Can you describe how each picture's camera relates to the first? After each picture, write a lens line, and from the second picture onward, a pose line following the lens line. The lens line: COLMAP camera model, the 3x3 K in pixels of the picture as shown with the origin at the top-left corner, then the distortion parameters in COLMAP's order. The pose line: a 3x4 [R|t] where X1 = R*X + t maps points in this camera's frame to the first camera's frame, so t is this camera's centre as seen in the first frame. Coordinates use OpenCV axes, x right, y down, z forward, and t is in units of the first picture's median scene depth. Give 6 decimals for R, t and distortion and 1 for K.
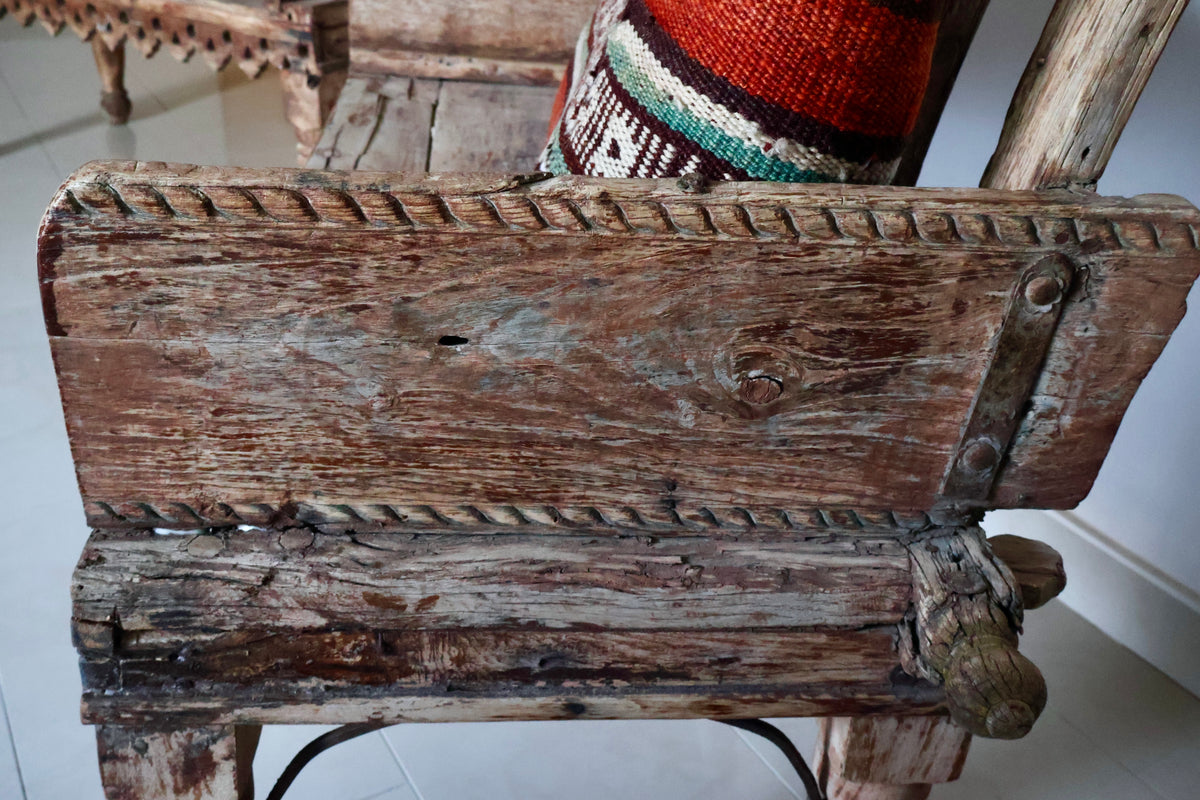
lens RADIAL K [[1228.3, 0, 600.0], [0, 1228.3, 400.0], [0, 0, 1]] dist [-0.003938, 0.008894]
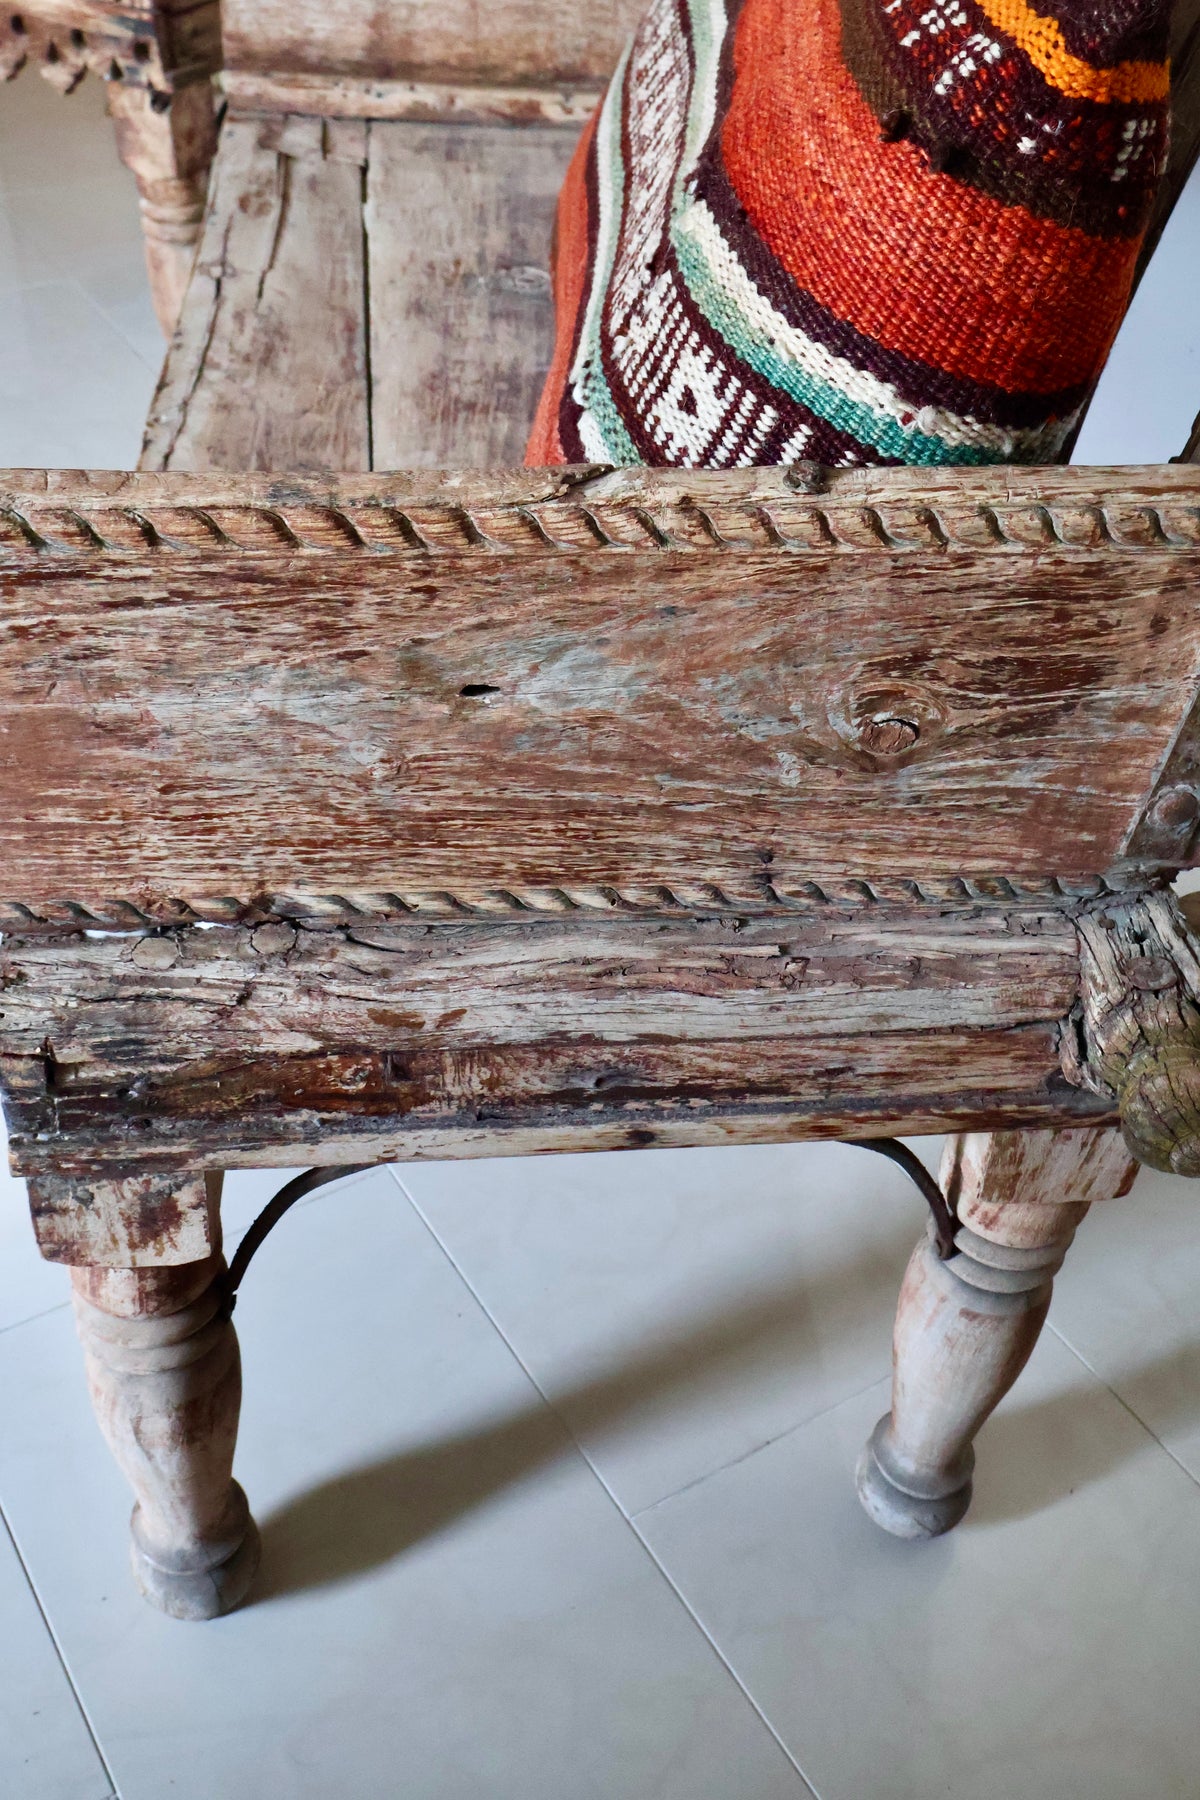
lens RADIAL K [[1842.4, 0, 612.9], [0, 1842.4, 899.7], [0, 0, 1]] dist [-0.003938, 0.008894]
pose [[0.999666, -0.021974, 0.013589, -0.054351], [0.018573, 0.976816, 0.213273, -0.153065], [-0.017960, -0.212949, 0.976898, -0.112031]]
